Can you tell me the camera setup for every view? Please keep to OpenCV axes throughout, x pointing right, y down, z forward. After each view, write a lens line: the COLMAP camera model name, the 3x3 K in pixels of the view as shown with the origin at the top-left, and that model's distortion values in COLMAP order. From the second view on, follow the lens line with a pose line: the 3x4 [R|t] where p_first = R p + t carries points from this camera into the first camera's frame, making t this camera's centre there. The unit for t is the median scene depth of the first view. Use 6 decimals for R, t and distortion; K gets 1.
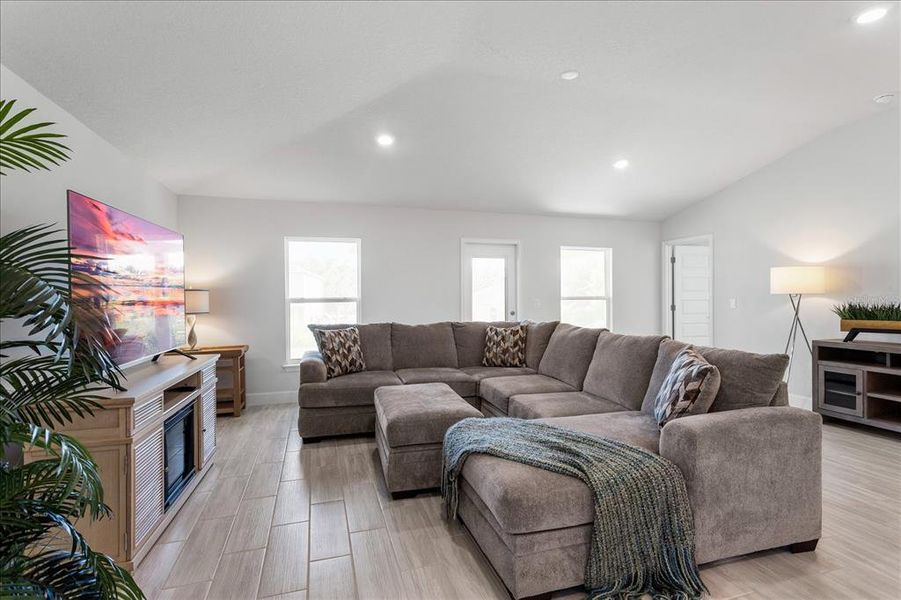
lens RADIAL K [[434.9, 0, 450.5], [0, 434.9, 300.0], [0, 0, 1]] dist [0.011133, -0.000109]
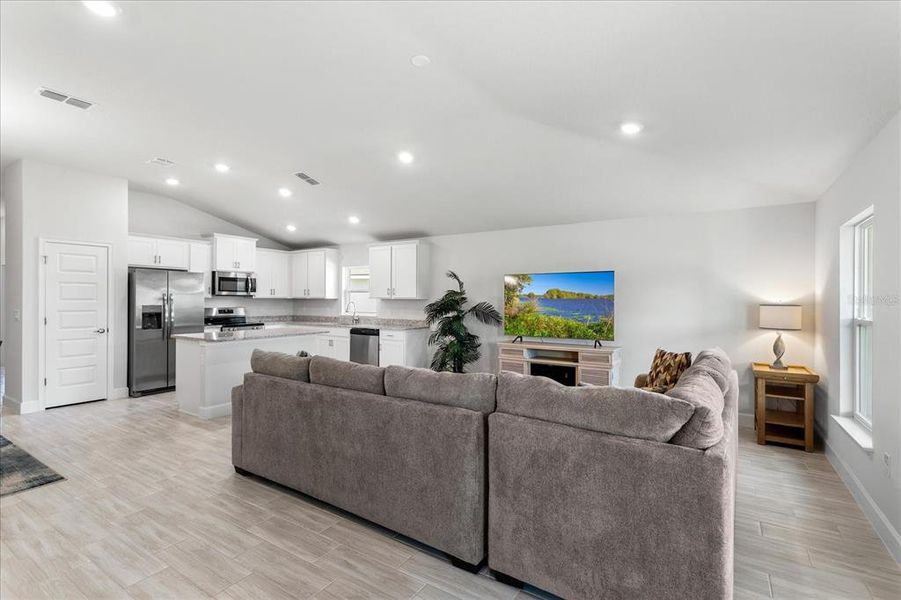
lens RADIAL K [[423.1, 0, 451.3], [0, 423.1, 299.7], [0, 0, 1]] dist [0.001525, 0.001390]
pose [[-0.770275, 0.001286, -0.637711, 0.565217], [-0.005004, 0.999955, 0.008062, -0.037098], [0.637693, 0.009401, -0.770234, 1.255666]]
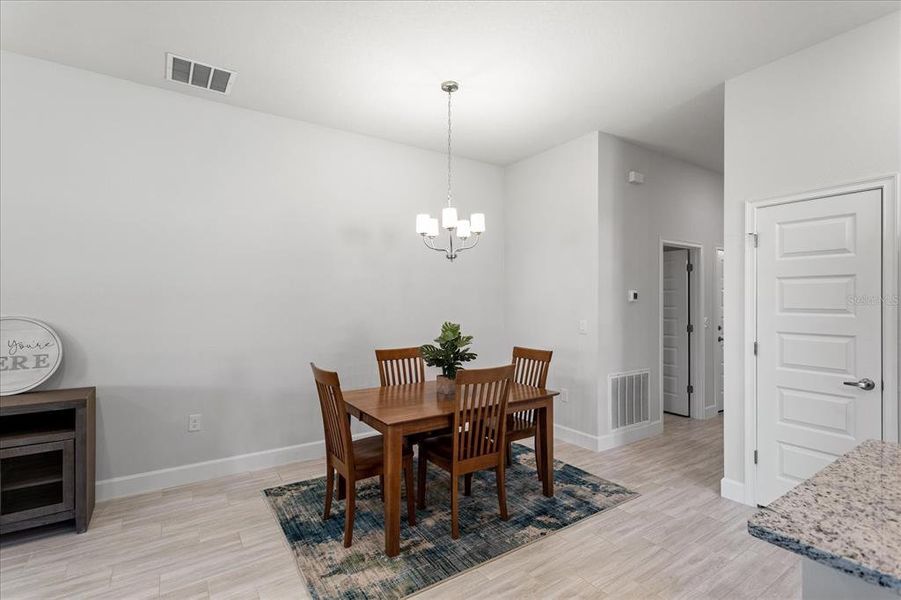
lens RADIAL K [[423.1, 0, 451.3], [0, 423.1, 299.7], [0, 0, 1]] dist [0.001525, 0.001390]
pose [[-0.279399, 0.006408, 0.960154, 0.200987], [0.004785, 0.999975, -0.005282, -0.037907], [-0.960163, 0.003119, -0.279422, 0.324615]]
